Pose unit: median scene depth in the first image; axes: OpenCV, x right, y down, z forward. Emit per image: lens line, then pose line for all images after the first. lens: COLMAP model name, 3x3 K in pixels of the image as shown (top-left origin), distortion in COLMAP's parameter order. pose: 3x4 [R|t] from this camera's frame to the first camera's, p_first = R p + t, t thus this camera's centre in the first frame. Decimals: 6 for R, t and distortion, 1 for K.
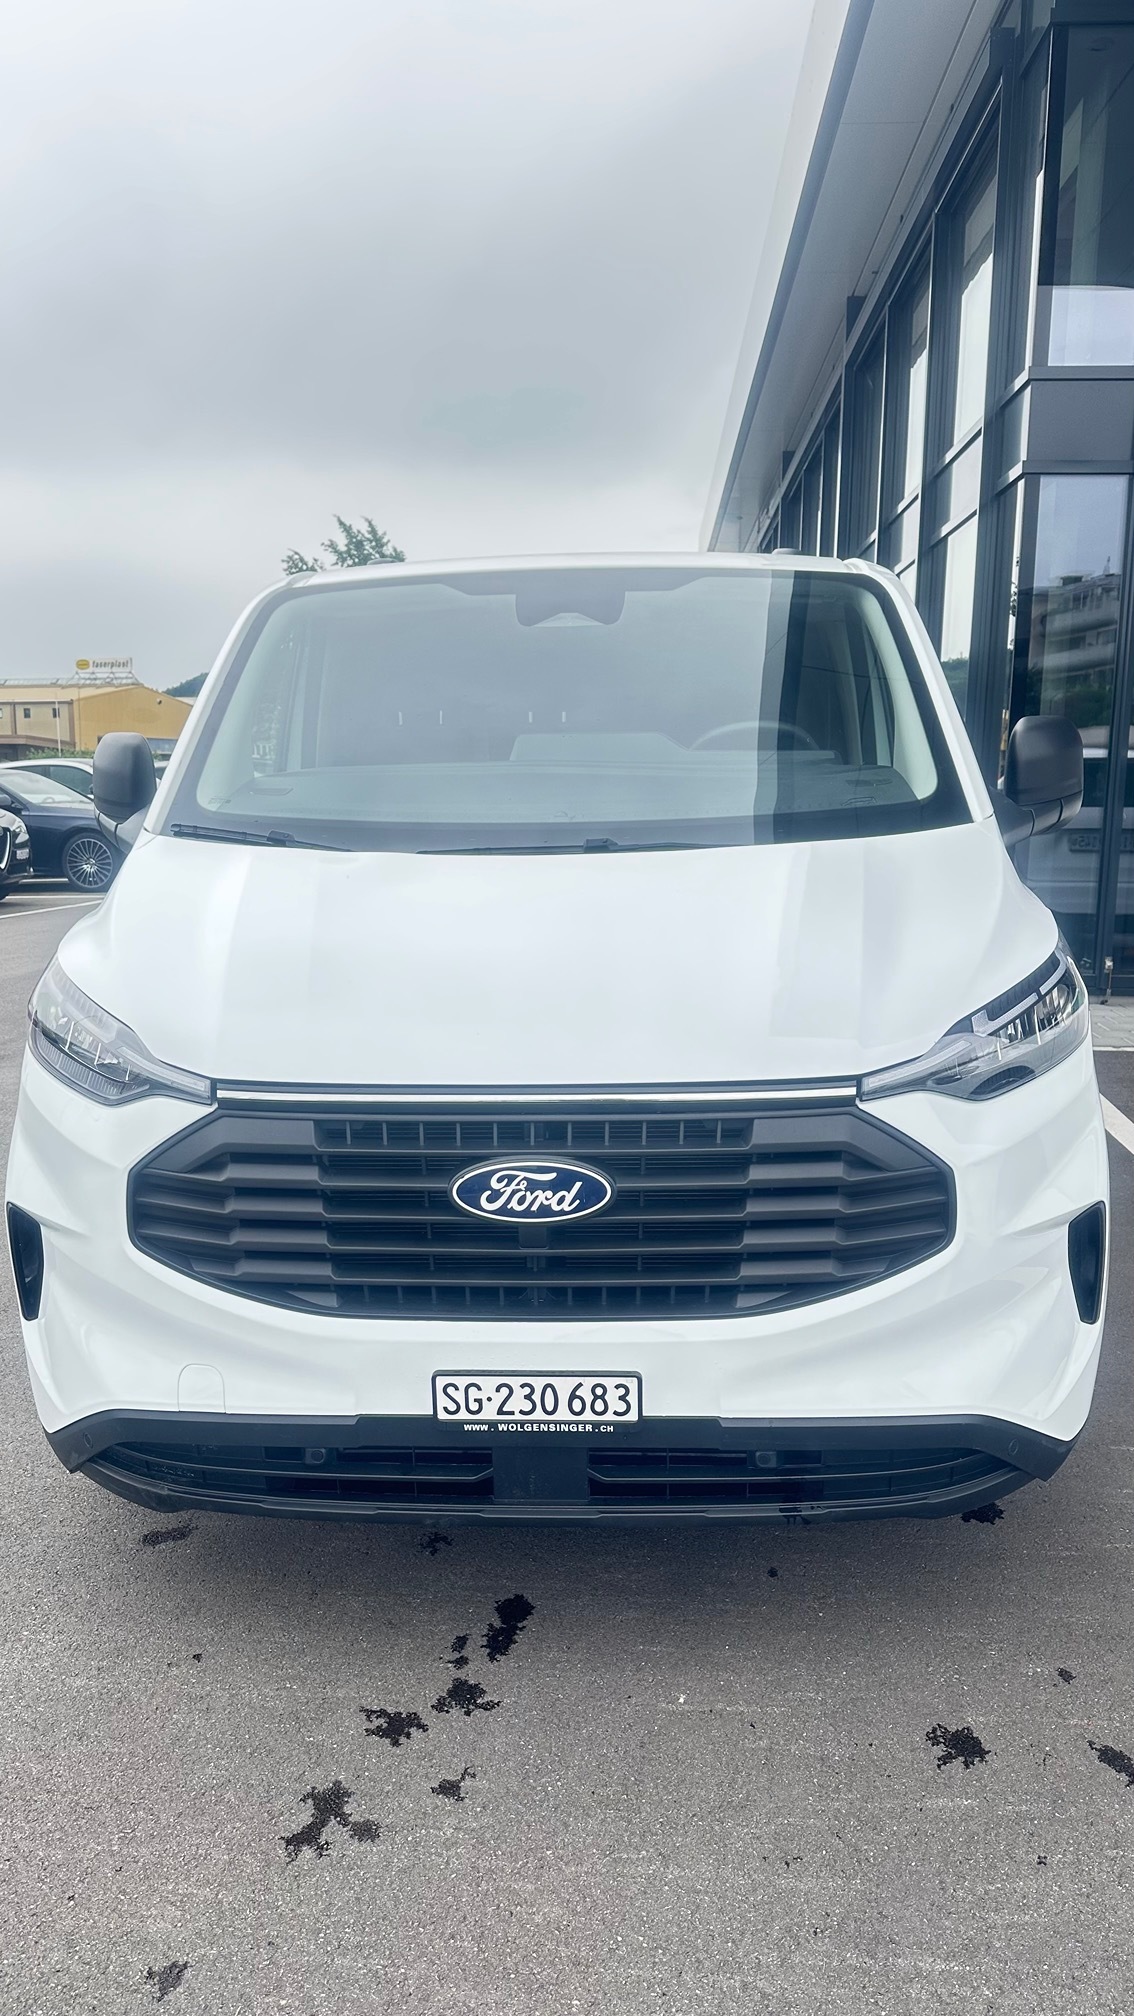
lens RADIAL K [[1374.2, 0, 567.0], [0, 1374.2, 1008.0], [0, 0, 1]] dist [0.088471, -0.154040]
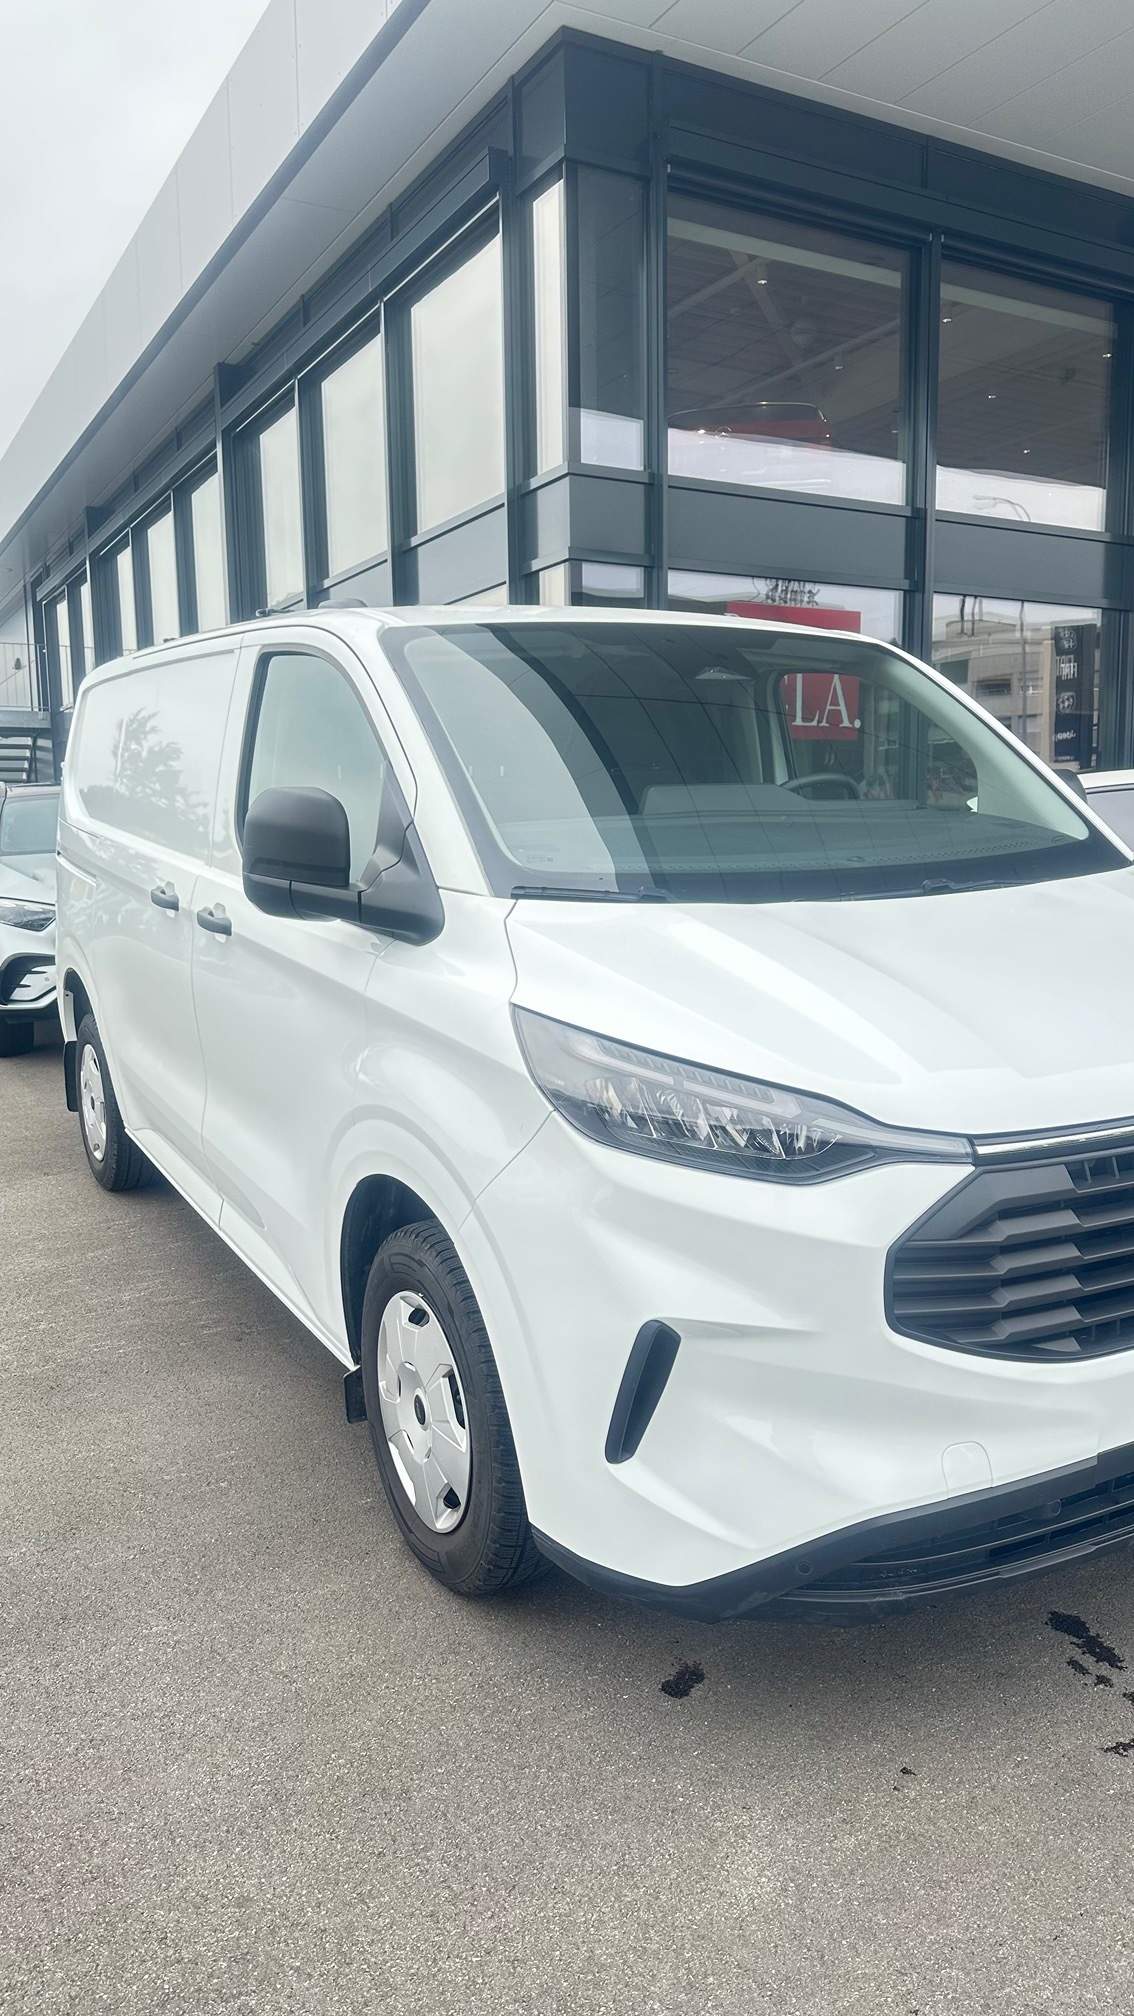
lens RADIAL K [[1377.7, 0, 568.6], [0, 1377.7, 978.8], [0, 0, 1]] dist [0.038977, -0.063752]
pose [[0.843154, -0.061767, 0.534112, -0.987732], [0.093424, 0.995099, -0.032402, -0.051136], [-0.529493, 0.077219, 0.844793, 0.329327]]
